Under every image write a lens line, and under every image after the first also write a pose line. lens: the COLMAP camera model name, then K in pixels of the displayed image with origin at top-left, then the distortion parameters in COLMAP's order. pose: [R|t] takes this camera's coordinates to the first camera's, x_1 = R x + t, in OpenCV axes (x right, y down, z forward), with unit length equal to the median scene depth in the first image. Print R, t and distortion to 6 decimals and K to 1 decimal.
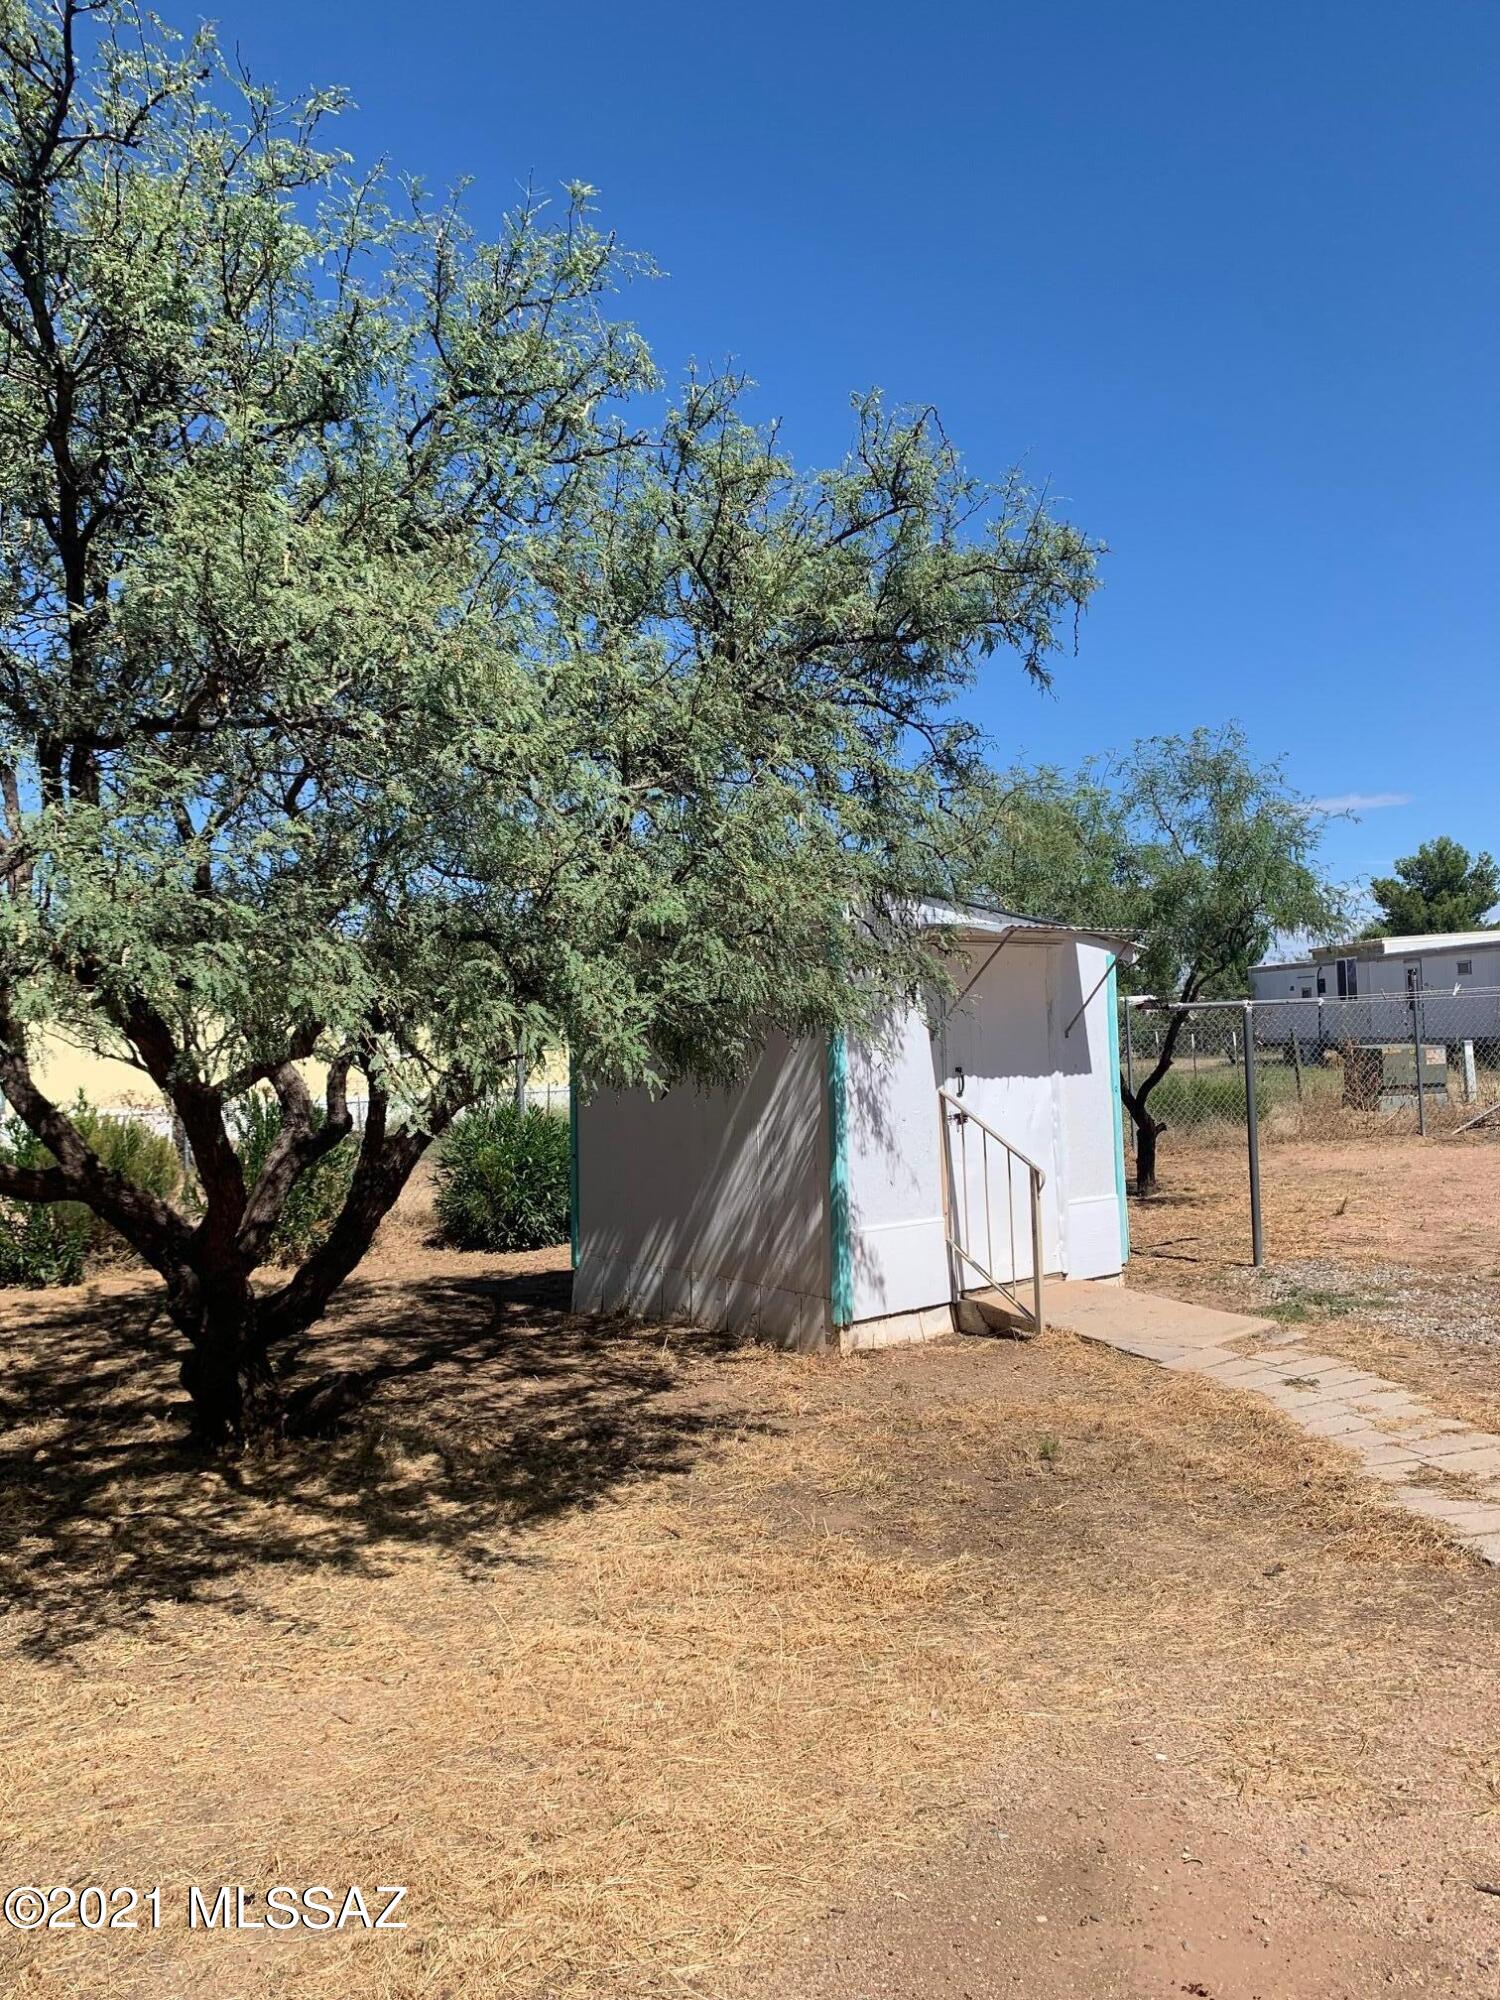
lens RADIAL K [[1530.5, 0, 745.3], [0, 1530.5, 974.1], [0, 0, 1]] dist [0.009248, -0.003221]
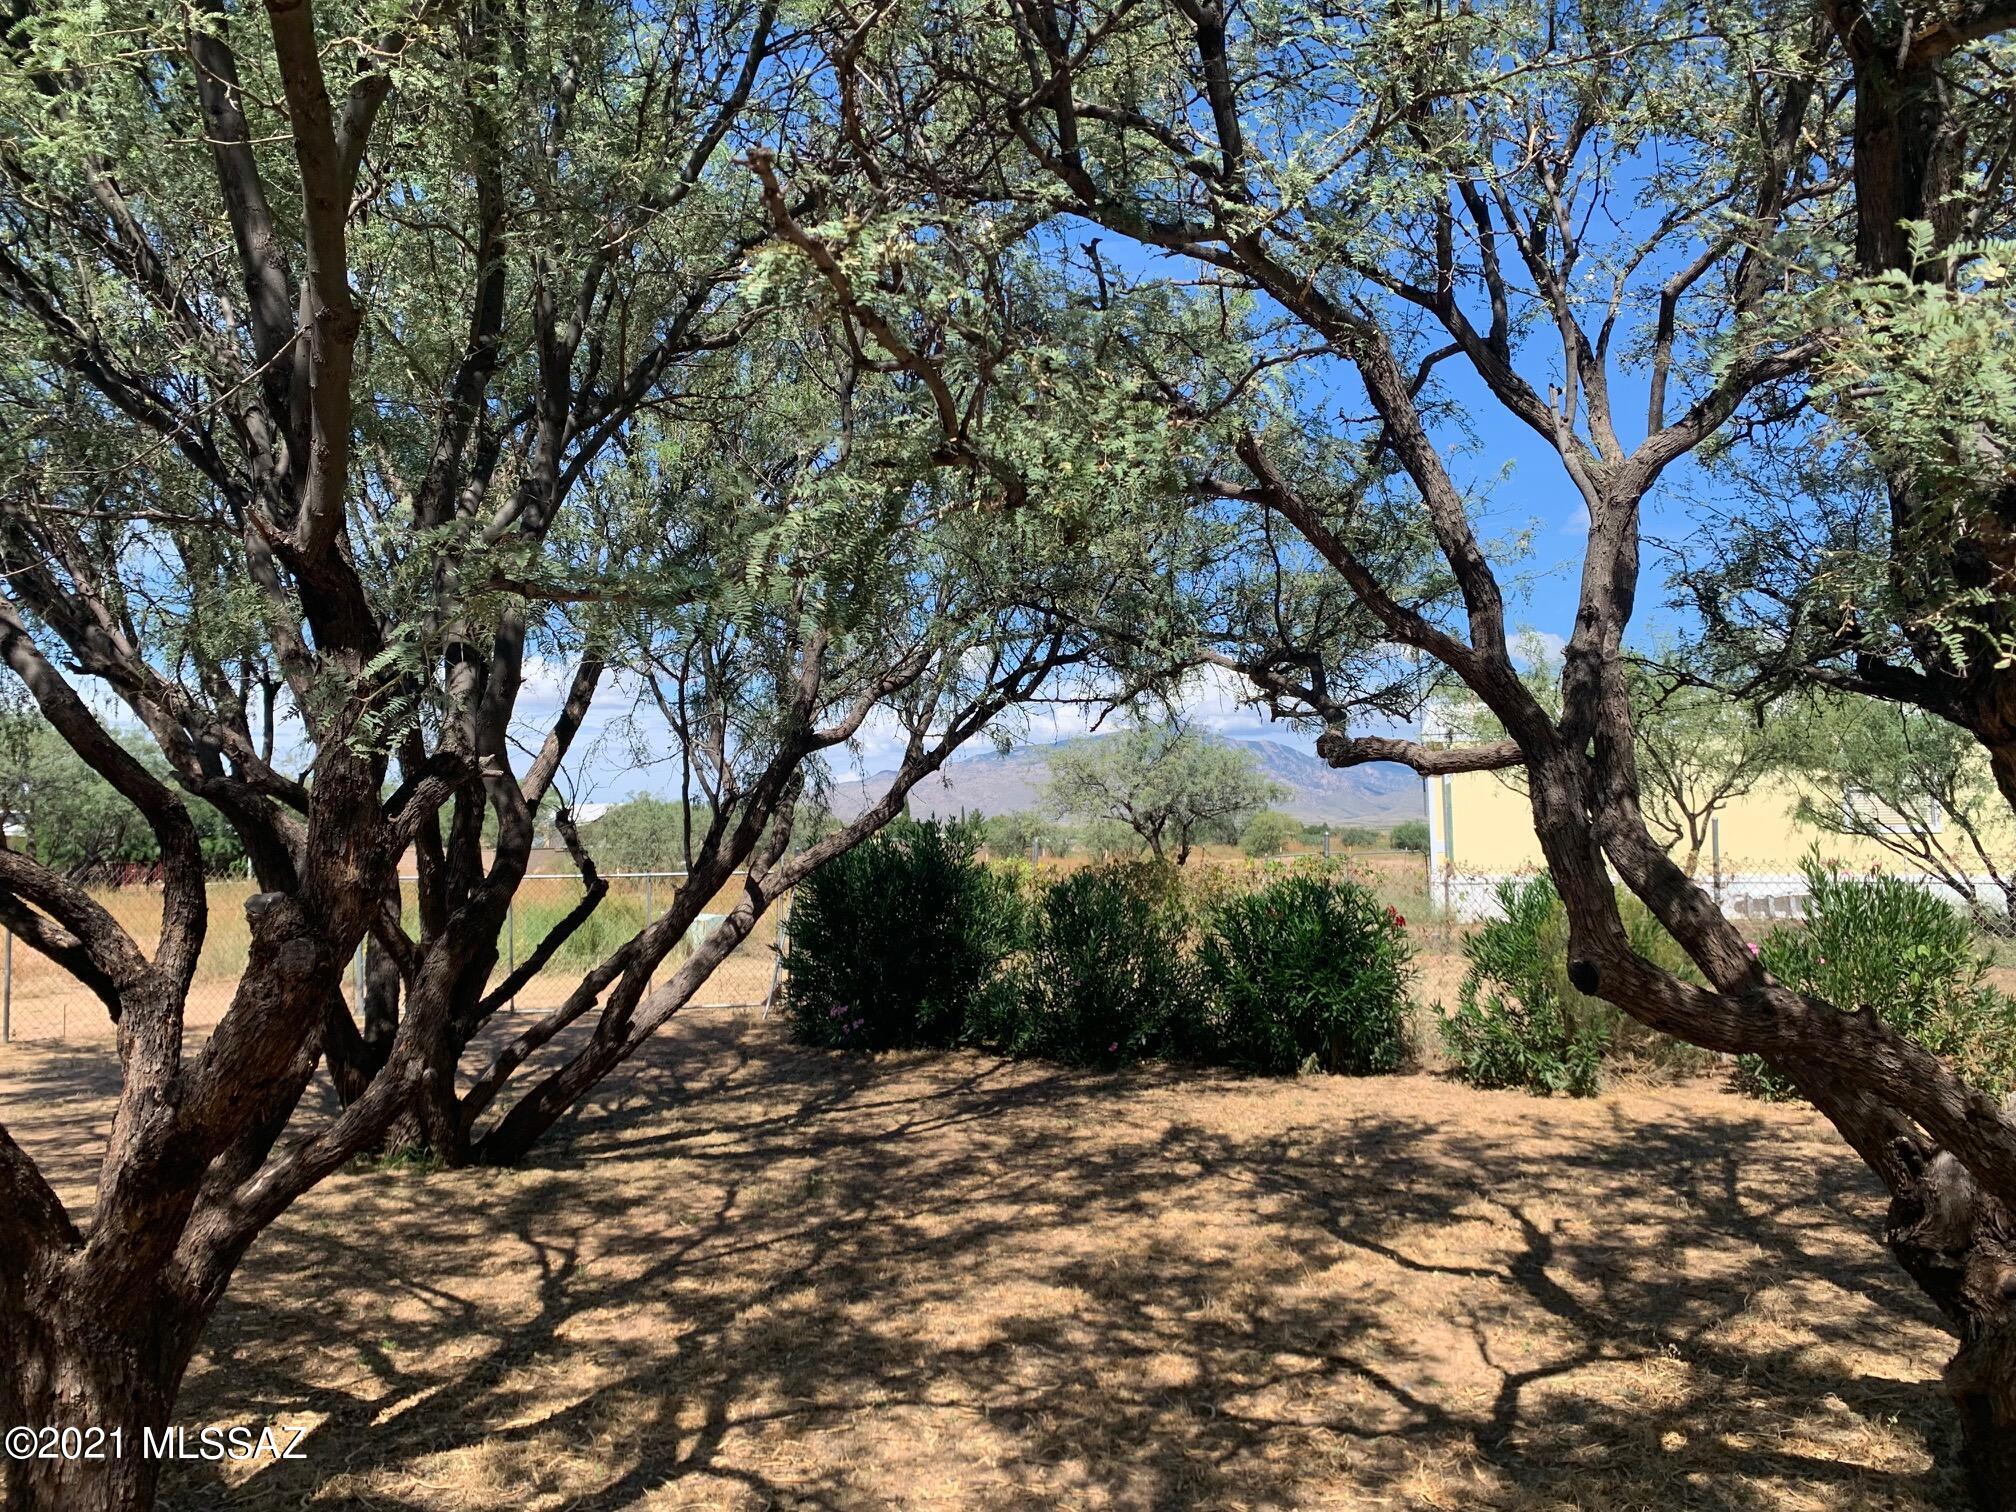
lens RADIAL K [[1542.7, 0, 1008.0], [0, 1542.7, 756.0], [0, 0, 1]] dist [0.009248, -0.003221]
pose [[0.757500, -0.005165, -0.652815, -0.181339], [0.011935, 0.999911, 0.005938, 0.022136], [0.652726, -0.012289, 0.757494, 0.254820]]
